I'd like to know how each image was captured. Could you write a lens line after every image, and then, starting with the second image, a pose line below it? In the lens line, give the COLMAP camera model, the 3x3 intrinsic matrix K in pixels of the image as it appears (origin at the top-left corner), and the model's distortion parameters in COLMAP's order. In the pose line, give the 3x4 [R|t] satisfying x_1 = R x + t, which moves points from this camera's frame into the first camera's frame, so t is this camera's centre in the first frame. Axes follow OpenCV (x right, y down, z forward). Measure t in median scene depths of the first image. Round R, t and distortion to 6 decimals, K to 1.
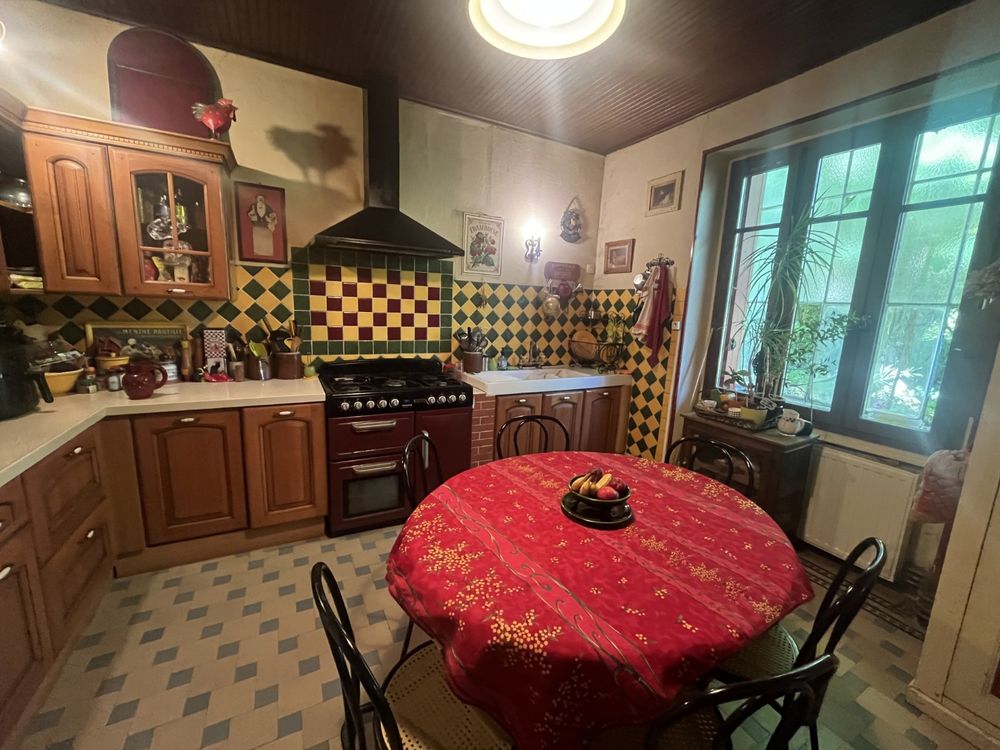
lens RADIAL K [[404.0, 0, 499.1], [0, 404.0, 377.7], [0, 0, 1]] dist [-0.001708, 0.000636]
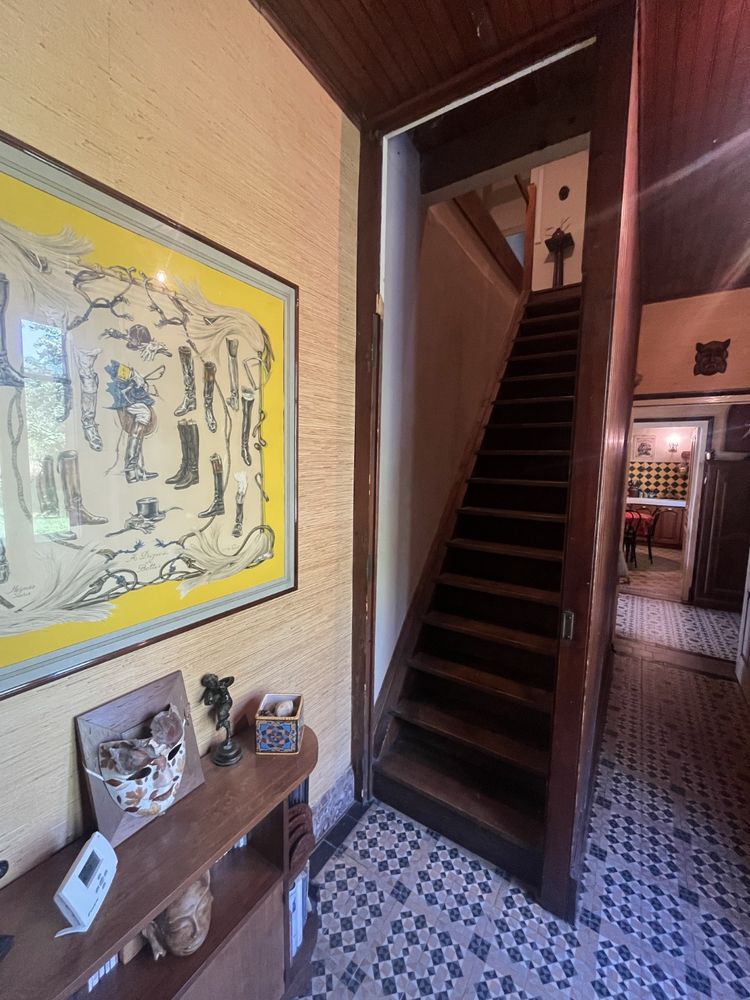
lens RADIAL K [[404.0, 0, 375.2], [0, 404.0, 501.9], [0, 0, 1]] dist [-0.001708, 0.000636]
pose [[0.483604, 0.064280, -0.872923, 1.287360], [-0.153913, 0.988005, -0.012514, 0.278888], [0.861648, 0.140406, 0.487697, -1.527080]]
